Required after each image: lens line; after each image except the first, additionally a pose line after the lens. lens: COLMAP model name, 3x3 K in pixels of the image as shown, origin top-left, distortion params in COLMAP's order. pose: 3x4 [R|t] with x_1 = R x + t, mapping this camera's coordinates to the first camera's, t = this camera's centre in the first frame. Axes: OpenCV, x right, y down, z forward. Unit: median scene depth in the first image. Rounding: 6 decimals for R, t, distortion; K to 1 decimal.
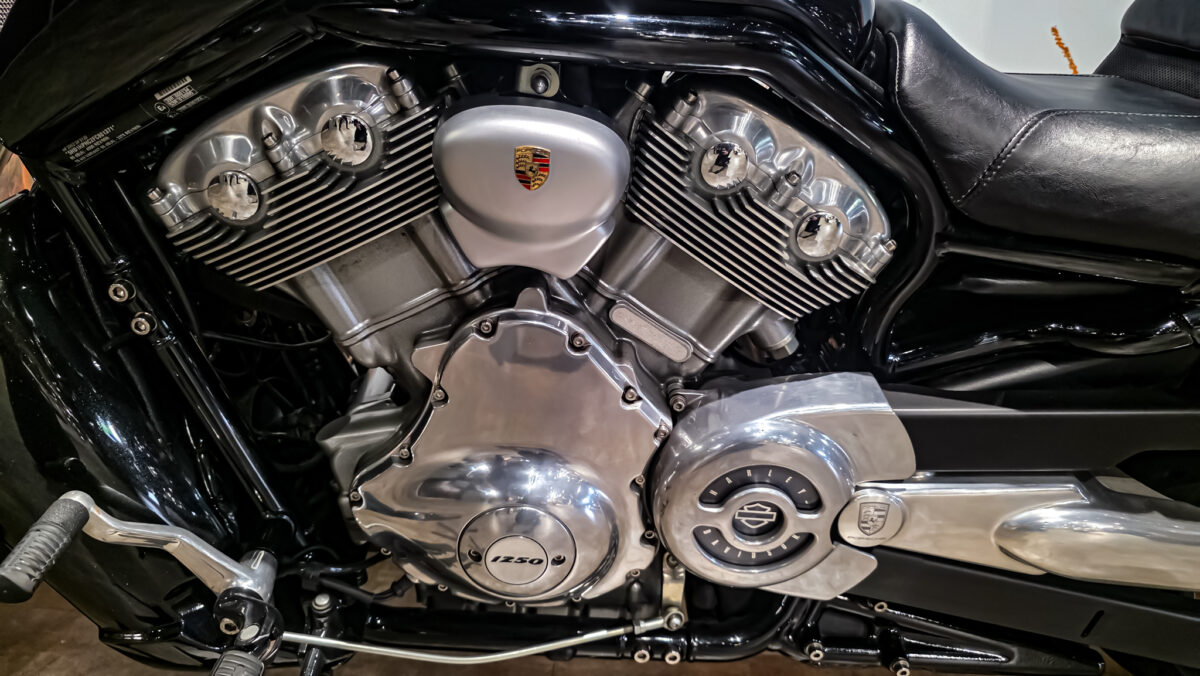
lens RADIAL K [[812.1, 0, 606.1], [0, 812.1, 330.2], [0, 0, 1]] dist [0.050377, -0.054995]
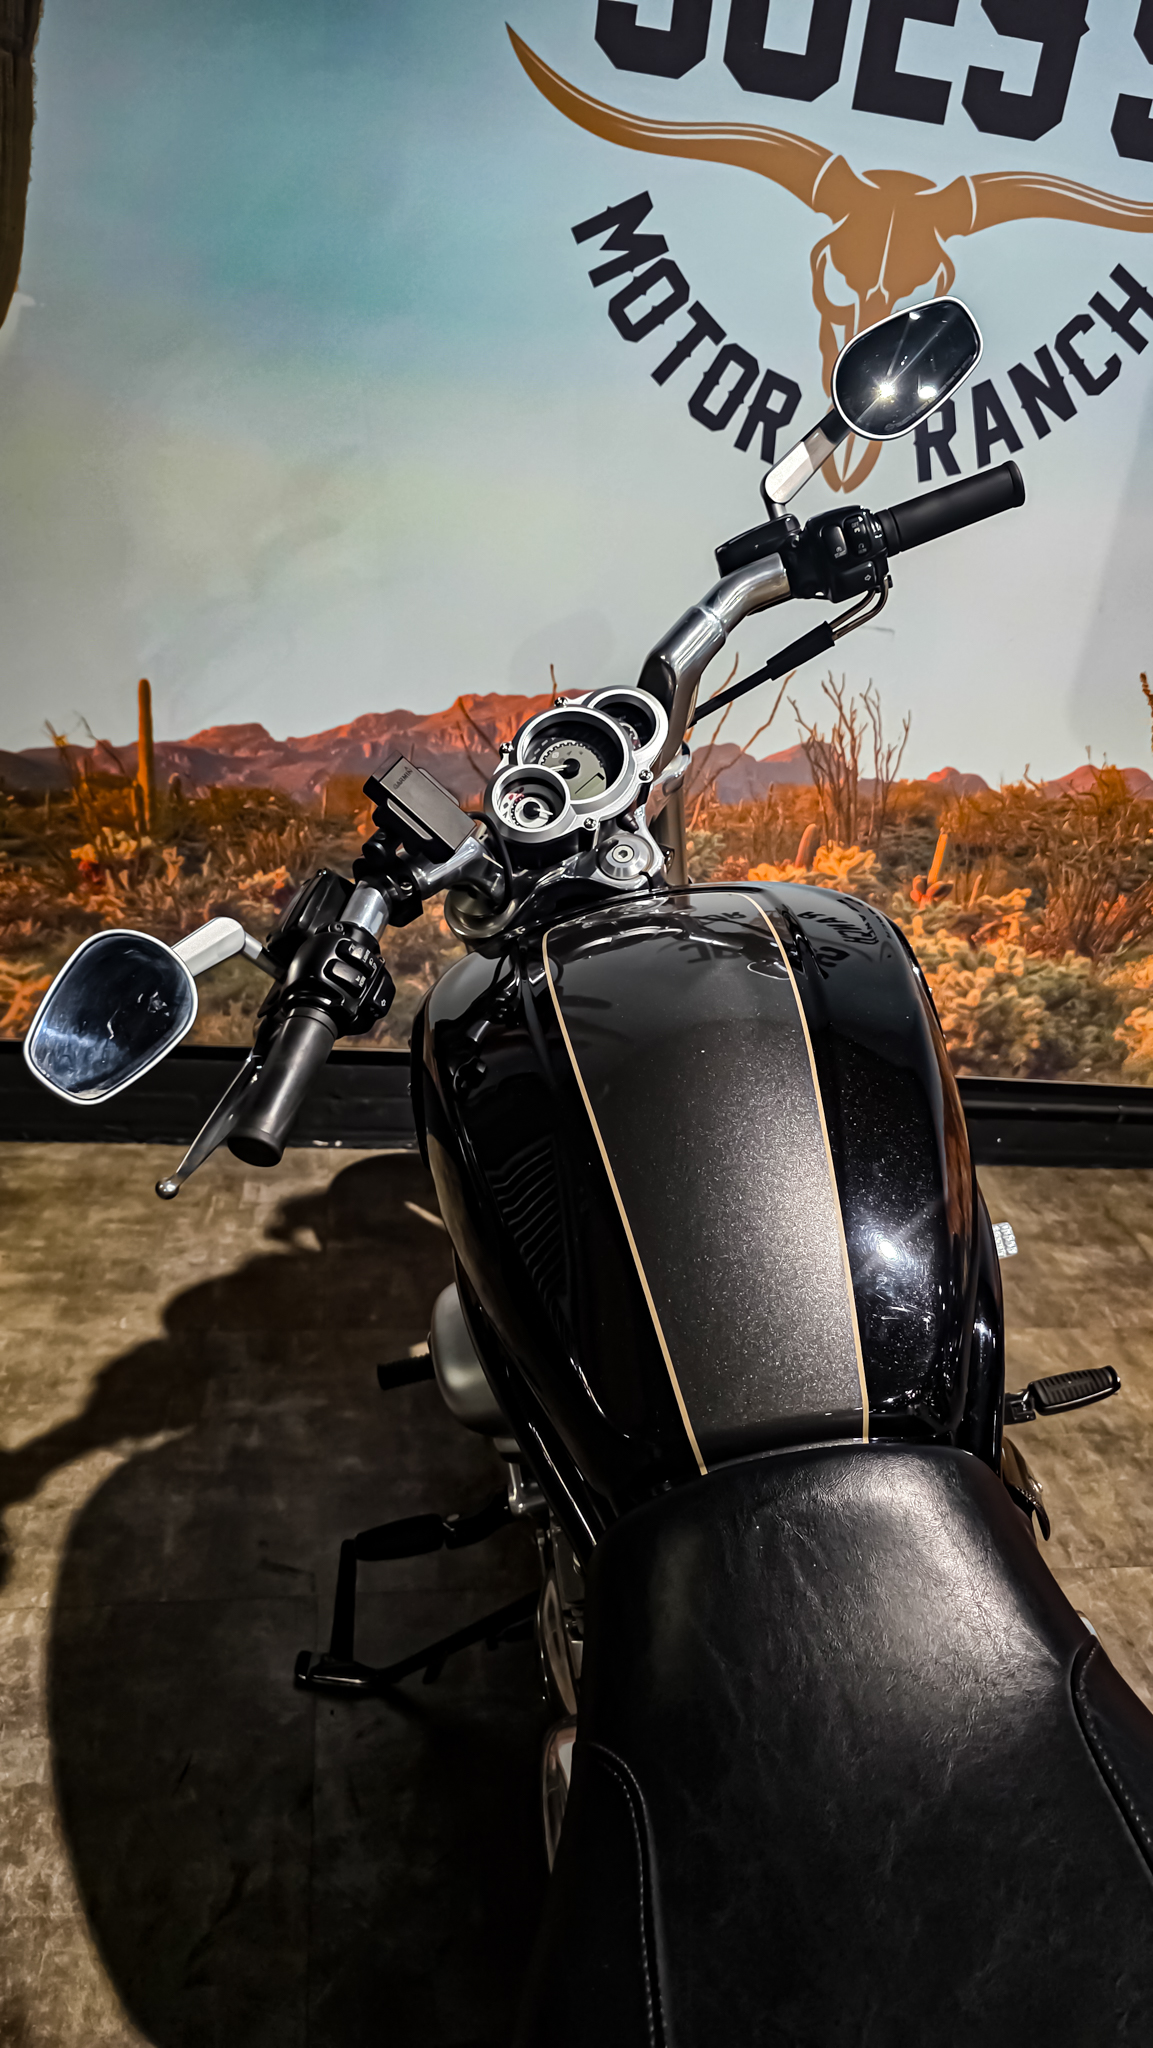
lens RADIAL K [[1385.9, 0, 576.8], [0, 1385.9, 1011.4], [0, 0, 1]] dist [0.050377, -0.054995]
pose [[0.982573, -0.022176, 0.184551, -0.809694], [-0.036604, 0.950331, 0.309080, -1.008802], [-0.182239, -0.310449, 0.932958, -0.995586]]
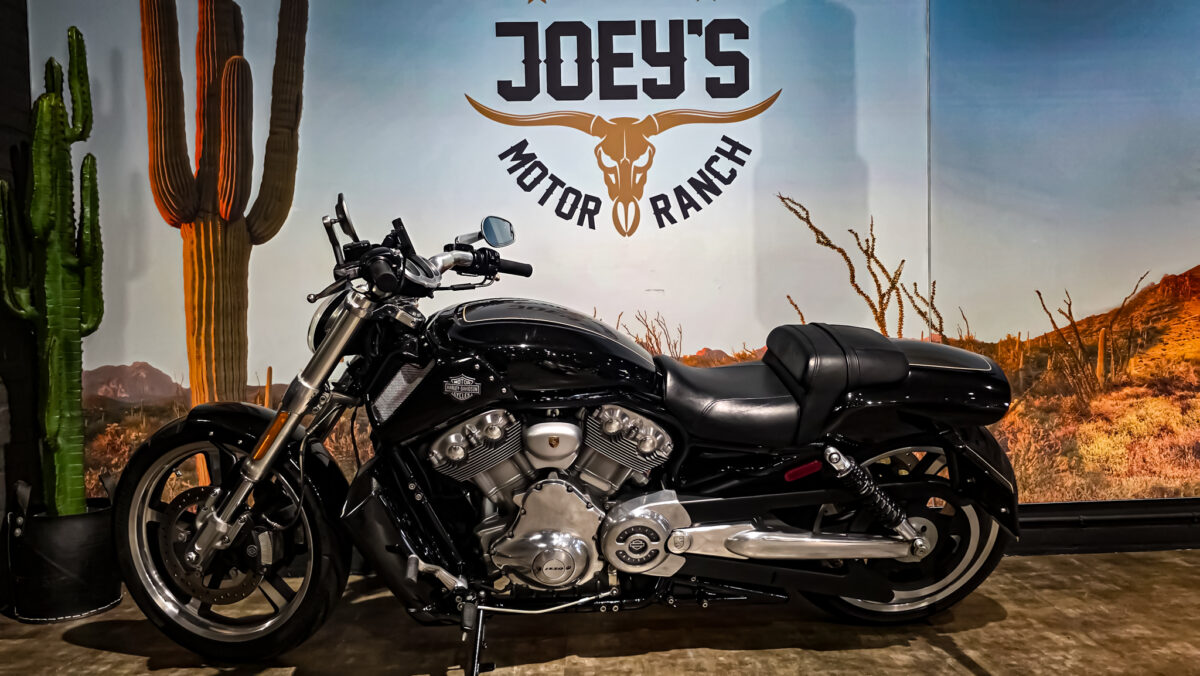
lens RADIAL K [[812.1, 0, 601.0], [0, 812.1, 345.7], [0, 0, 1]] dist [0.050377, -0.054995]
pose [[0.995591, -0.081965, 0.045613, -0.013596], [0.086091, 0.991516, -0.097390, -0.205030], [-0.037243, 0.100888, 0.994200, -2.000658]]
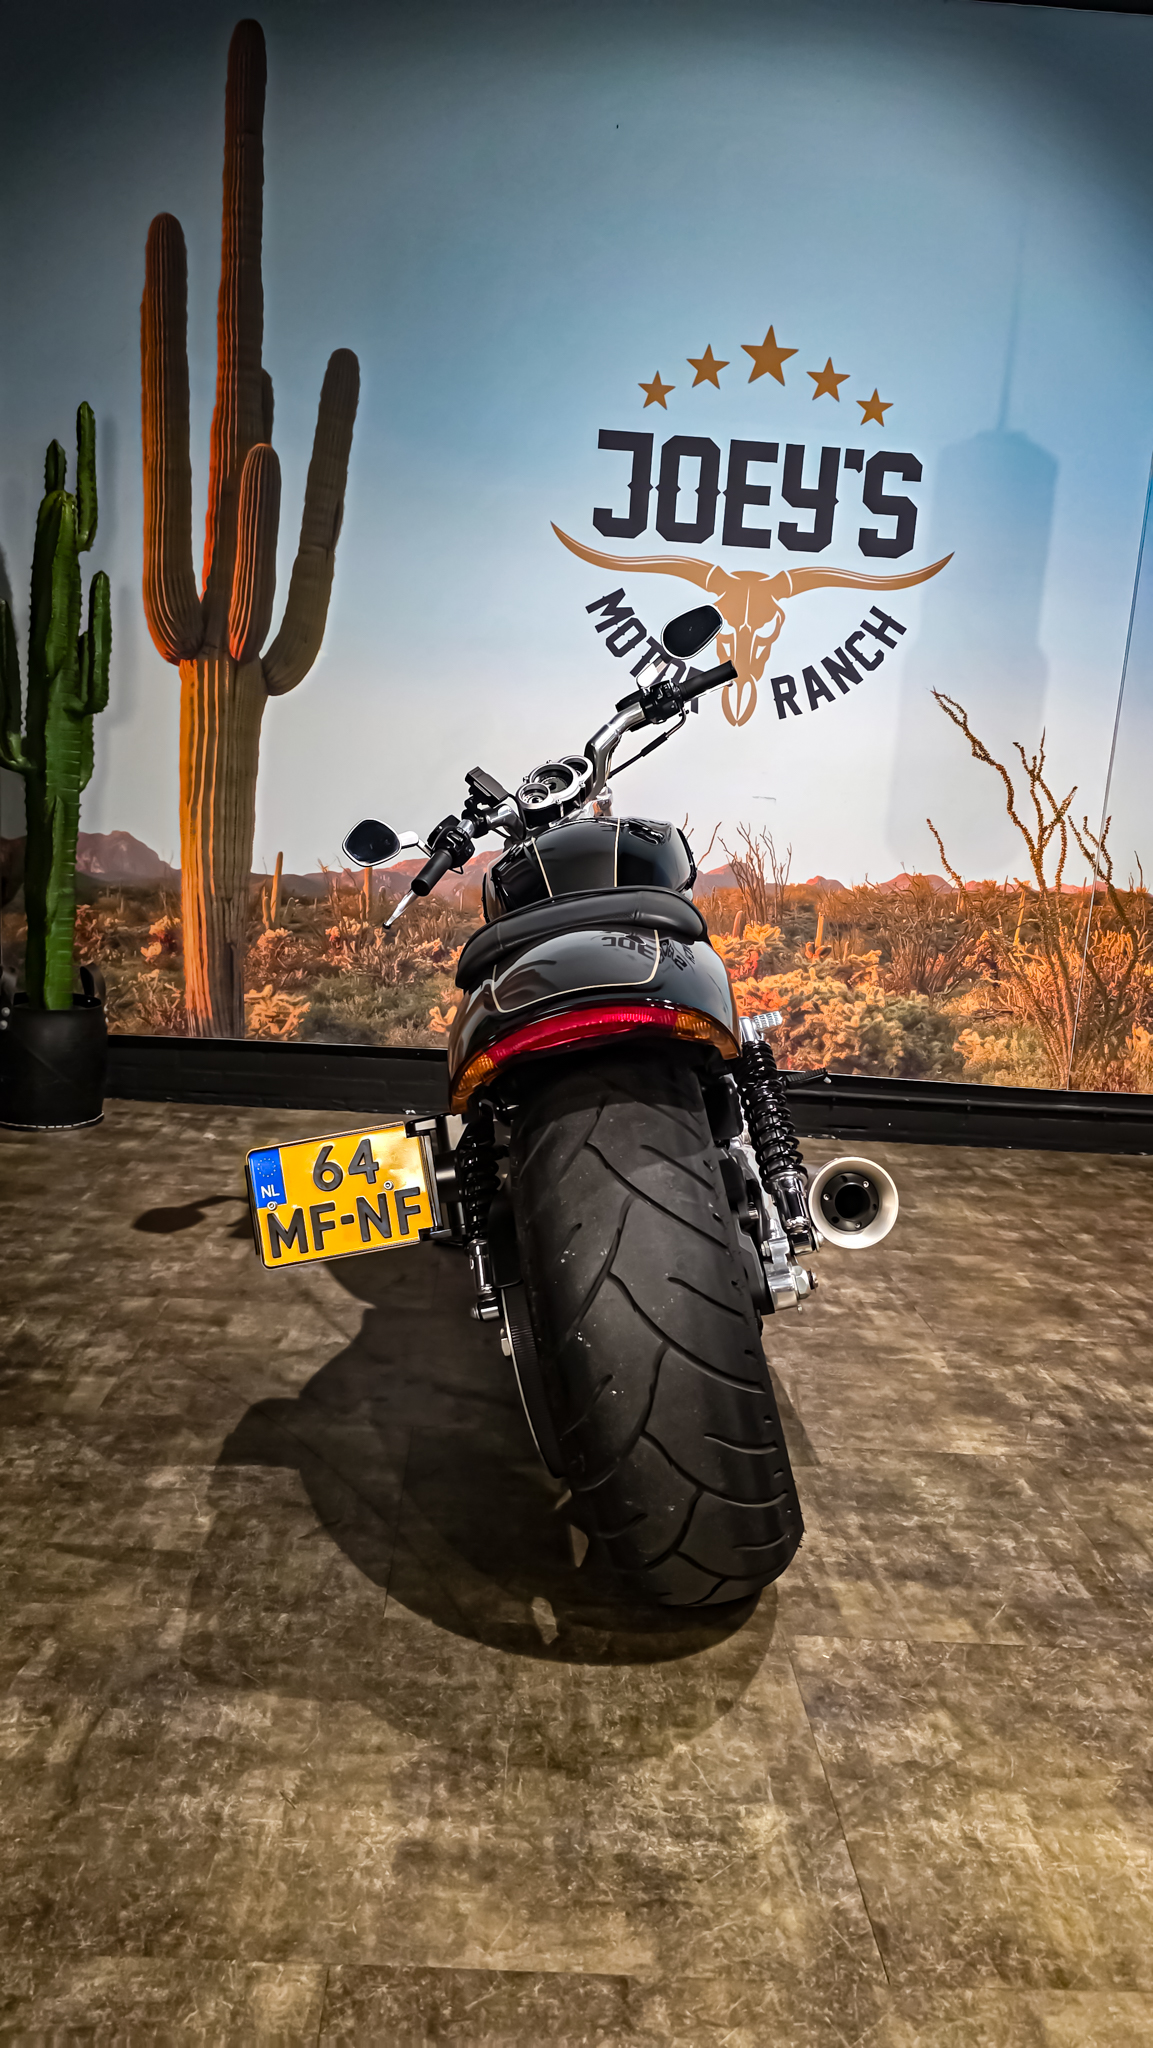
lens RADIAL K [[1385.9, 0, 560.7], [0, 1385.9, 1032.2], [0, 0, 1]] dist [0.050377, -0.054995]
pose [[0.998060, -0.003959, 0.062126, -0.726943], [0.000624, 0.998562, 0.053597, -0.214524], [-0.062248, -0.053454, 0.996628, -3.600827]]
